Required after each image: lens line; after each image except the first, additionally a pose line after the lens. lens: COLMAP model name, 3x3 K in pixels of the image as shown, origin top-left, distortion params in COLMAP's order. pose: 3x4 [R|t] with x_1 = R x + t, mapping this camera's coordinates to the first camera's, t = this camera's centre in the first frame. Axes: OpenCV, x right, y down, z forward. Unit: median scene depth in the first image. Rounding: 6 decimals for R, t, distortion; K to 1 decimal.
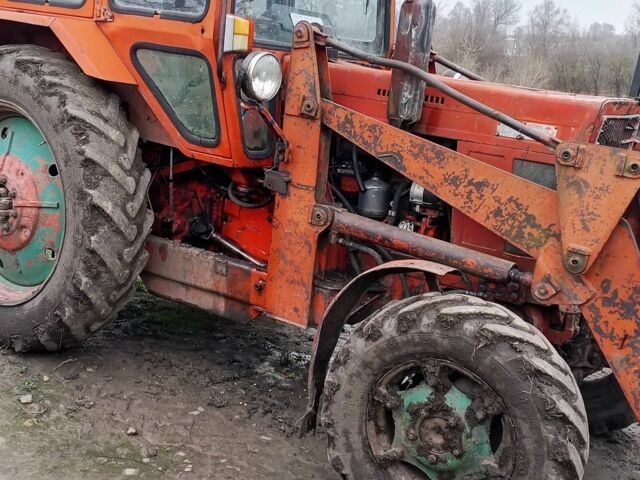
lens RADIAL K [[893.8, 0, 320.0], [0, 893.8, 240.0], [0, 0, 1]] dist [0.215966, -0.656710]
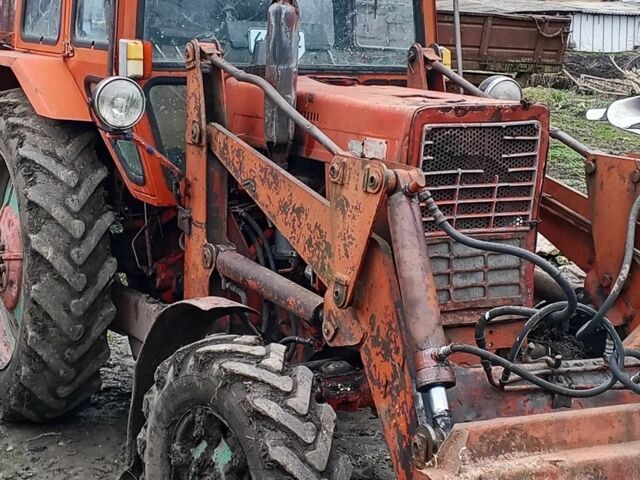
lens RADIAL K [[1407.6, 0, 261.5], [0, 1407.6, 214.3], [0, 0, 1]] dist [0.311180, -0.053598]
pose [[0.878388, -0.025804, -0.477251, 0.692444], [-0.027099, 0.994246, -0.103633, 0.072779], [0.477179, 0.103963, 0.872635, -0.172139]]
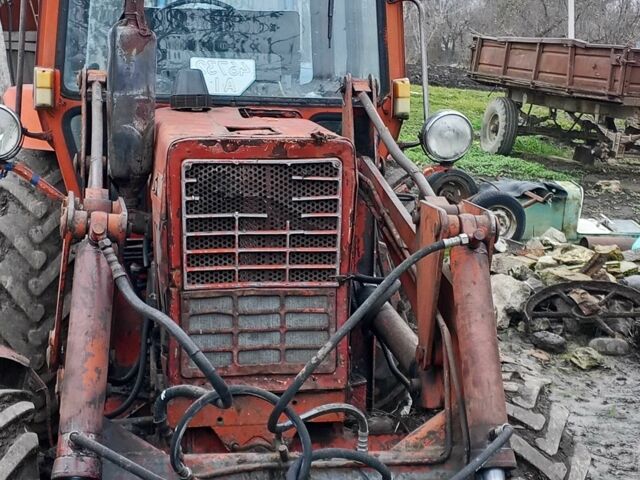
lens RADIAL K [[1188.6, 0, 293.8], [0, 1188.6, 236.1], [0, 0, 1]] dist [0.173535, -0.129593]
pose [[0.716983, 0.004110, -0.697079, 0.893814], [-0.091669, 0.991855, -0.088438, -0.001337], [0.691037, 0.127309, 0.711520, 0.344278]]
